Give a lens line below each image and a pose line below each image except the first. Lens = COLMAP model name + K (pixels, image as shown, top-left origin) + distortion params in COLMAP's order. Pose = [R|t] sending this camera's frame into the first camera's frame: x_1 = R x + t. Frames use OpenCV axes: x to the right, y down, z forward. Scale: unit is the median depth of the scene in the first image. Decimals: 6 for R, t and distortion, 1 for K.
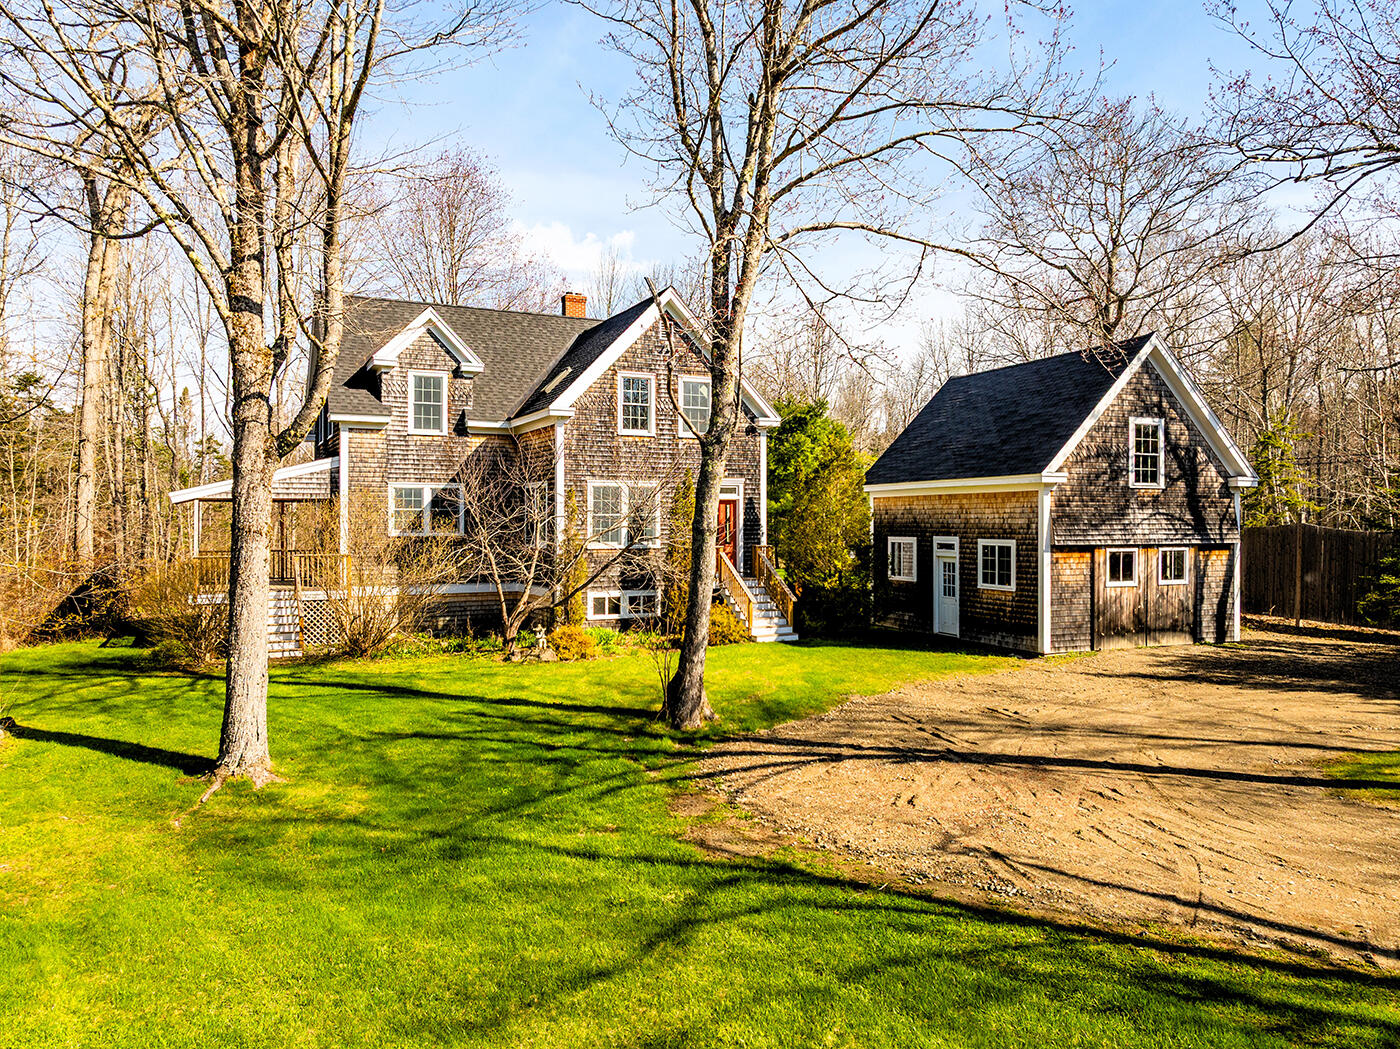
lens RADIAL K [[991.9, 0, 705.0], [0, 991.9, 522.8], [0, 0, 1]] dist [-0.028221, 0.011882]
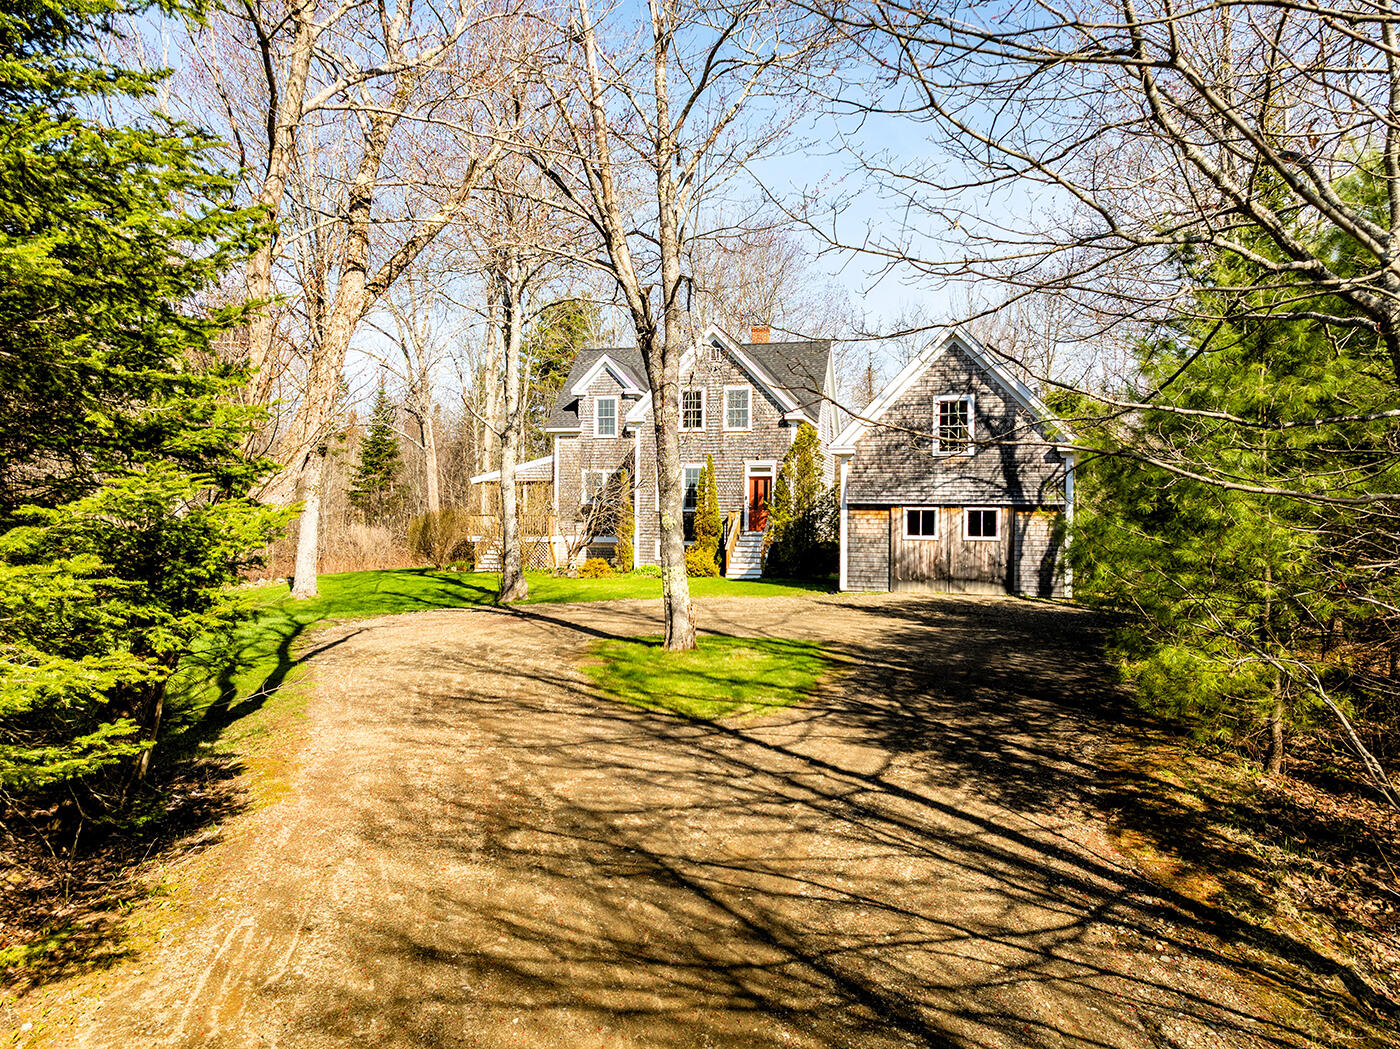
lens RADIAL K [[993.1, 0, 698.9], [0, 993.1, 524.1], [0, 0, 1]] dist [-0.032286, 0.021313]
pose [[0.753172, 0.009891, -0.657749, 0.982634], [-0.010443, 0.999941, 0.003078, 0.043987], [0.657741, 0.004551, 0.753230, -0.064690]]
